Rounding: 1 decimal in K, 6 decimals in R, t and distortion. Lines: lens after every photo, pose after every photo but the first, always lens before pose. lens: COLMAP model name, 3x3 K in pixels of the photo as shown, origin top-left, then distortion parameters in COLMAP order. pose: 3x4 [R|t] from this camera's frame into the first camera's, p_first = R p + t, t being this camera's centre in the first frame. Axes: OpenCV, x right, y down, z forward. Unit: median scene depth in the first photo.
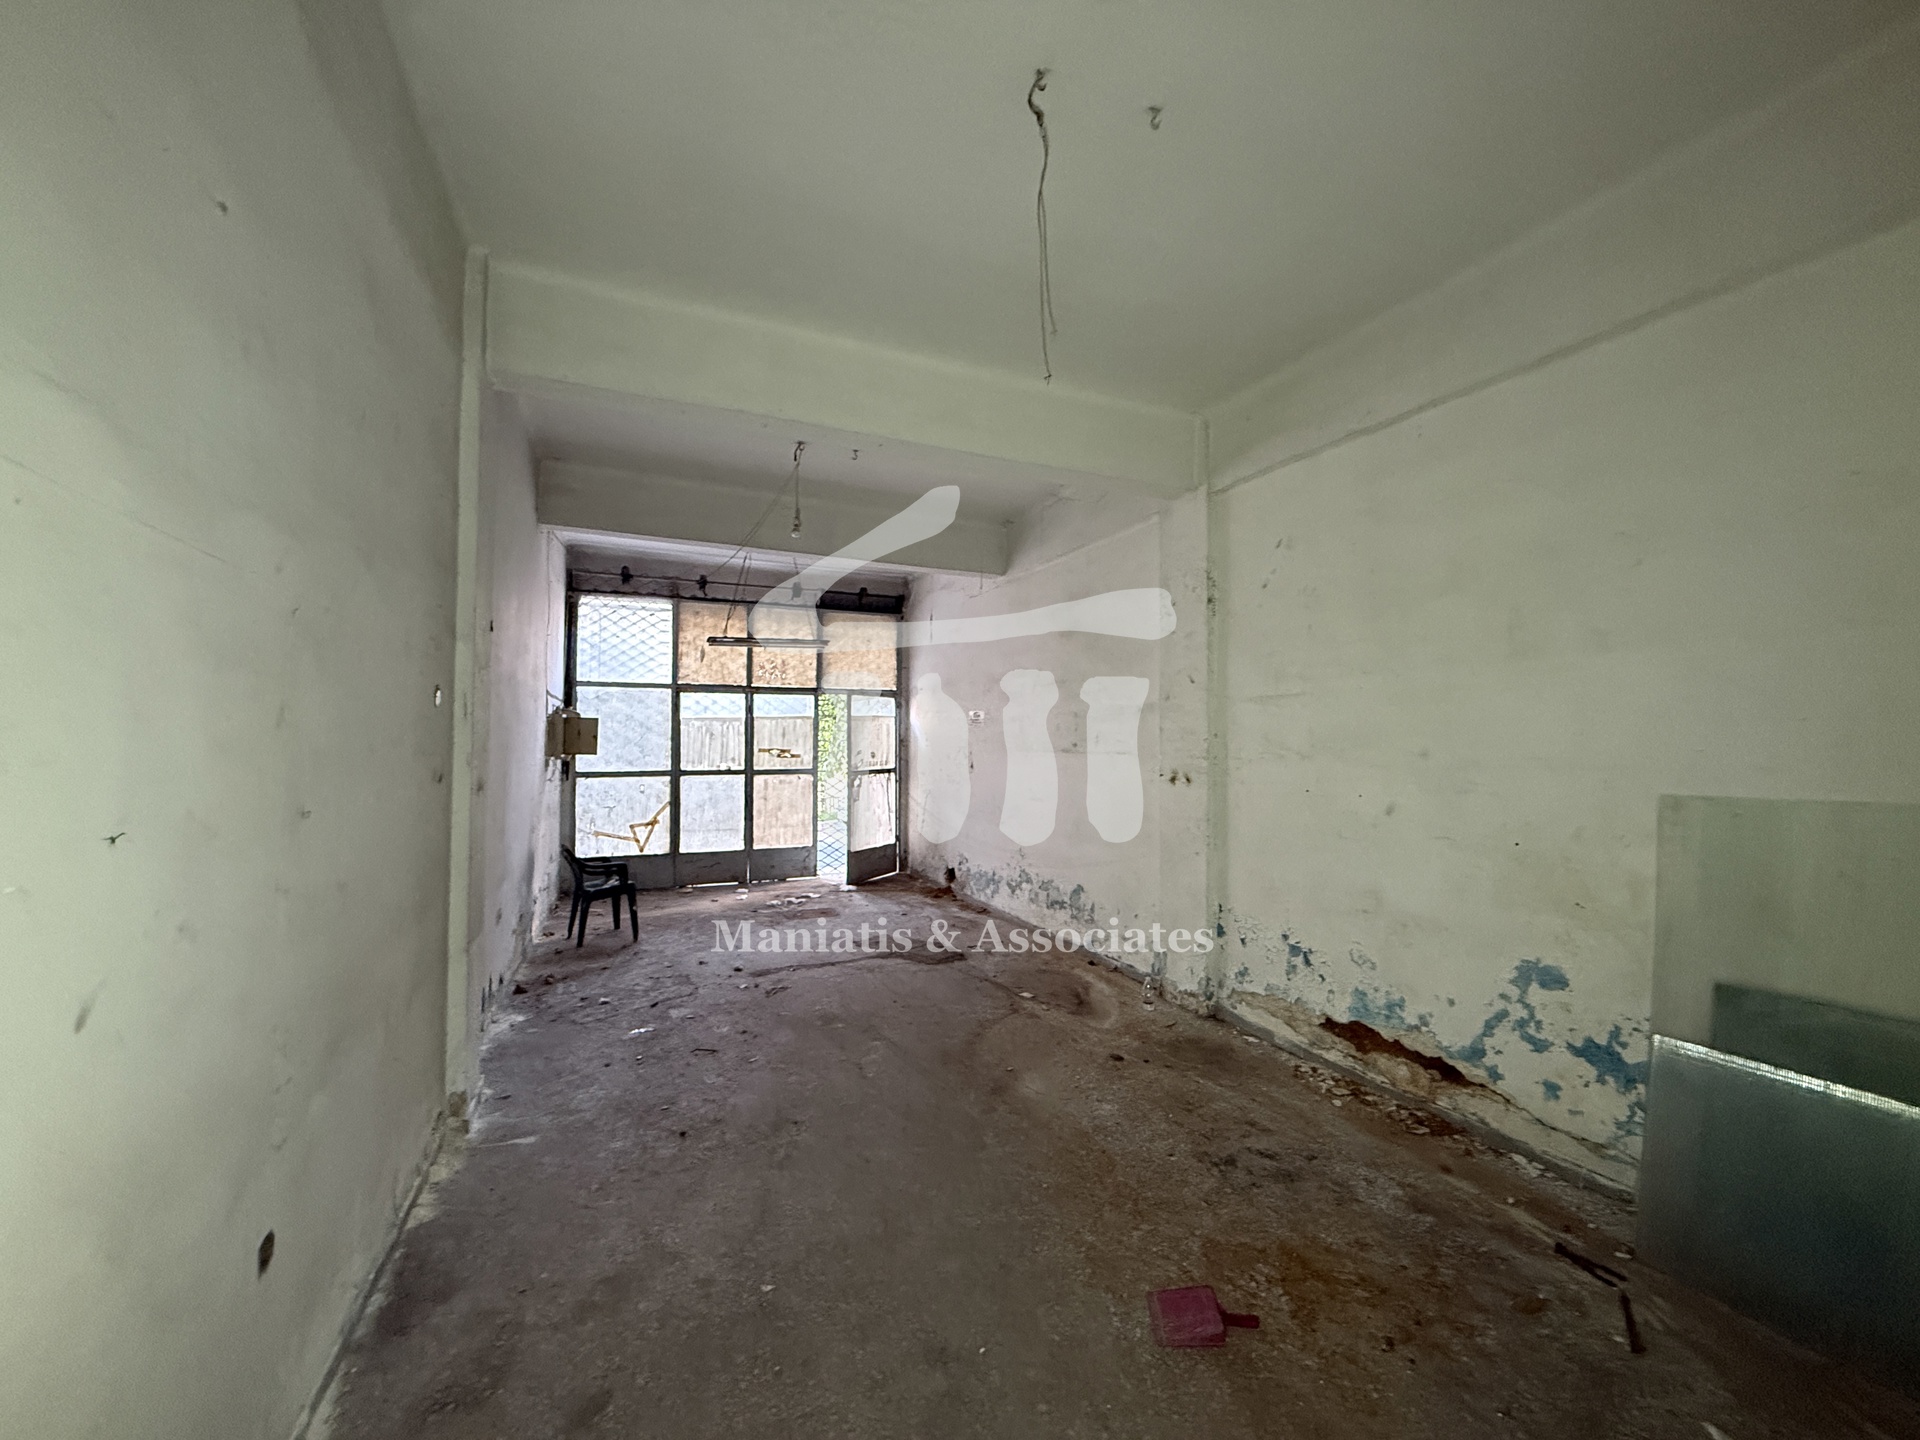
lens RADIAL K [[759.3, 0, 943.7], [0, 759.3, 727.5], [0, 0, 1]] dist [-0.003582, 0.000599]
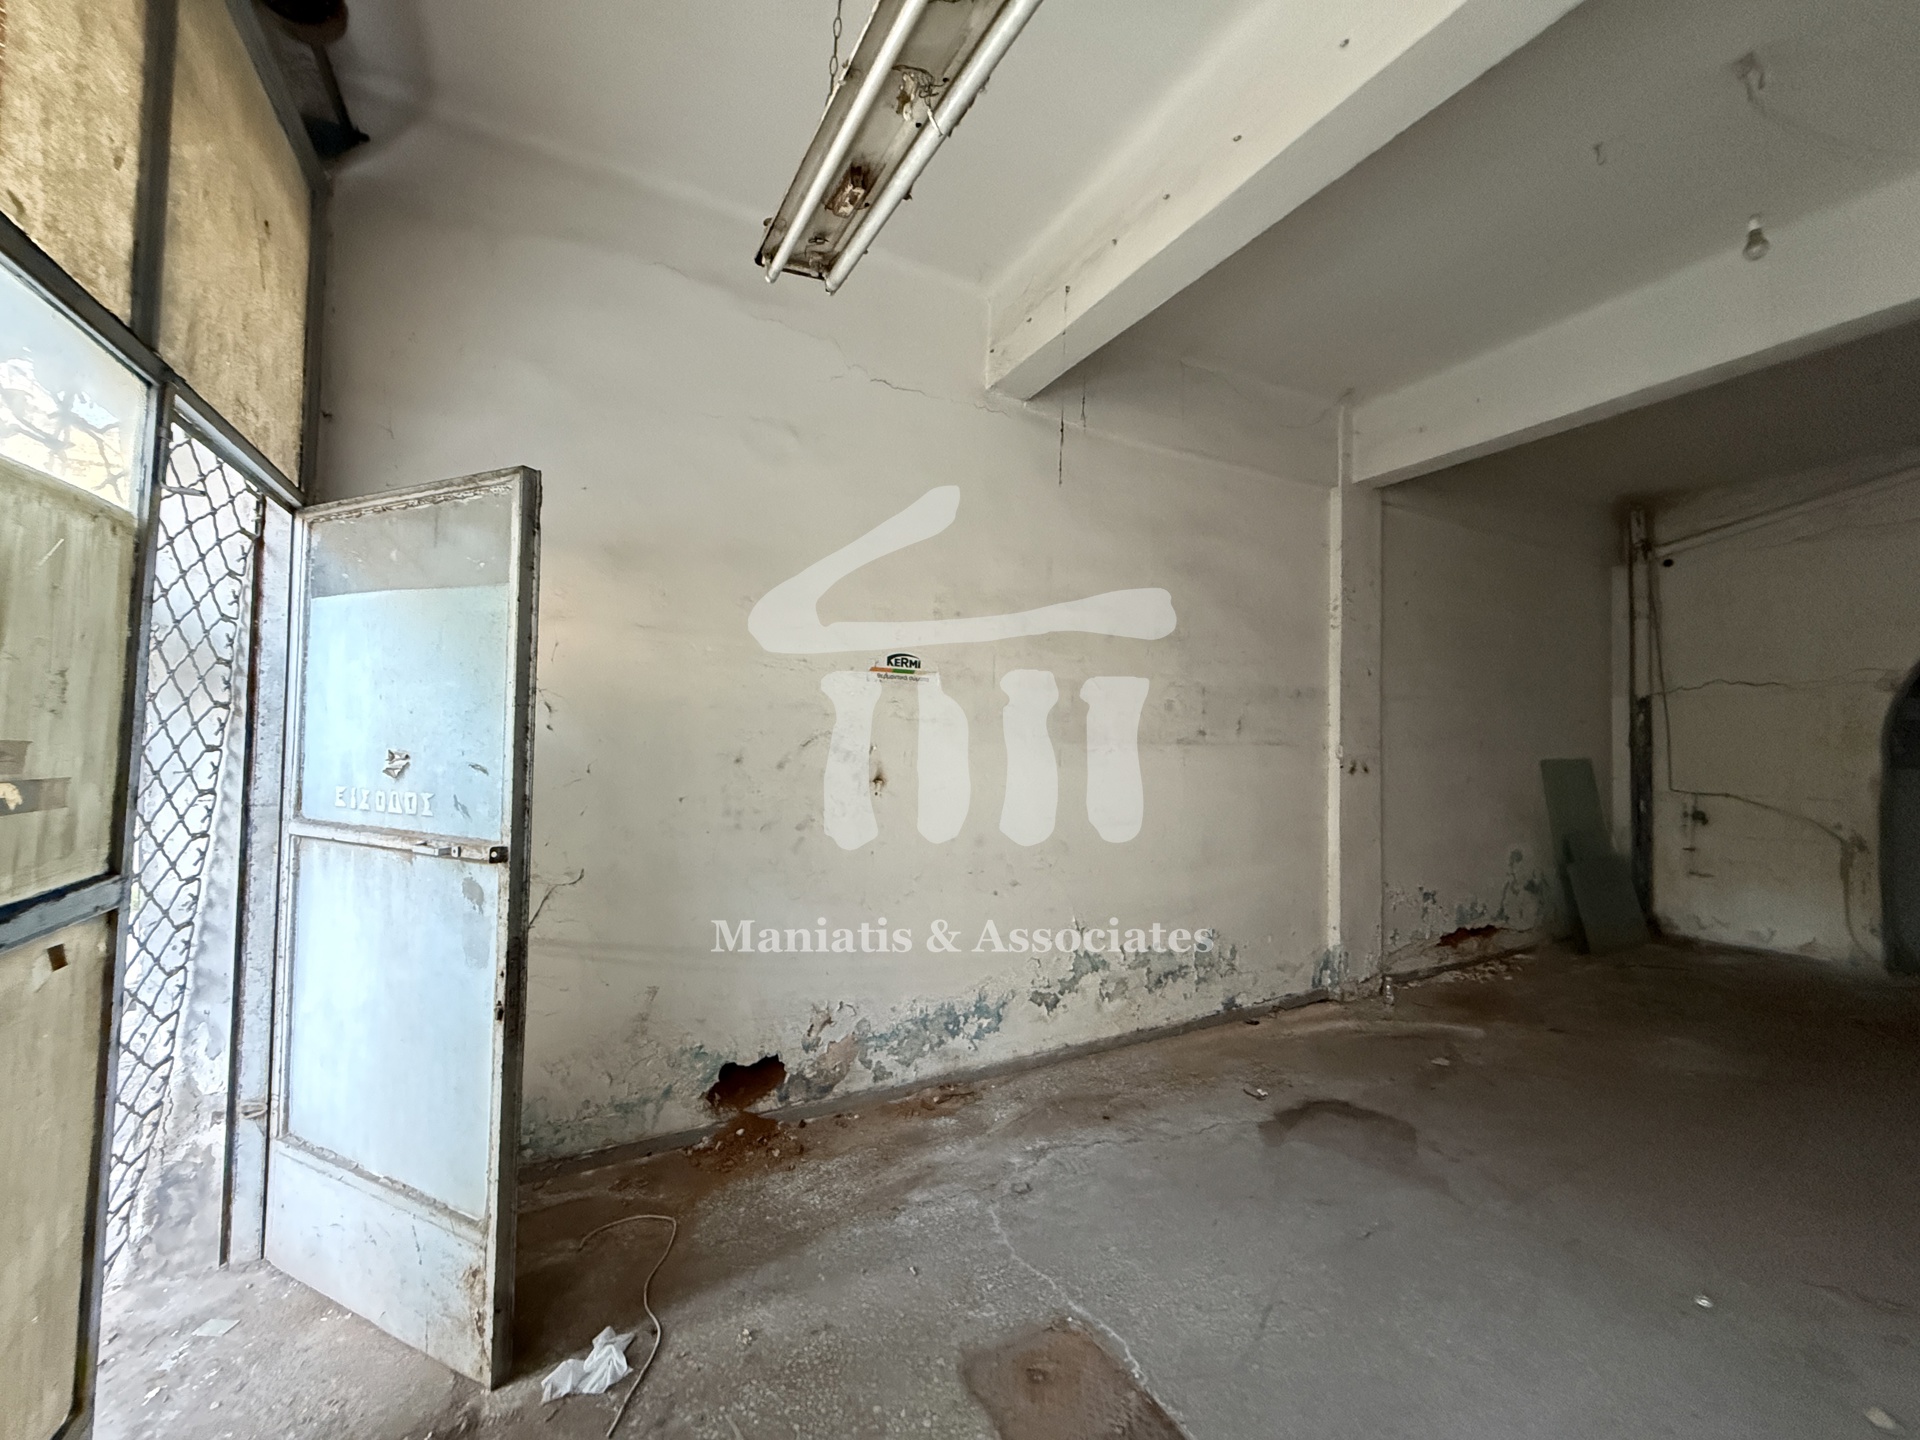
lens RADIAL K [[759.3, 0, 956.4], [0, 759.3, 723.1], [0, 0, 1]] dist [-0.003582, 0.000599]
pose [[-0.089052, 0.016378, 0.995892, -0.899376], [-0.033066, 0.999265, -0.019391, 0.062678], [-0.995478, -0.034657, -0.088445, 2.299697]]
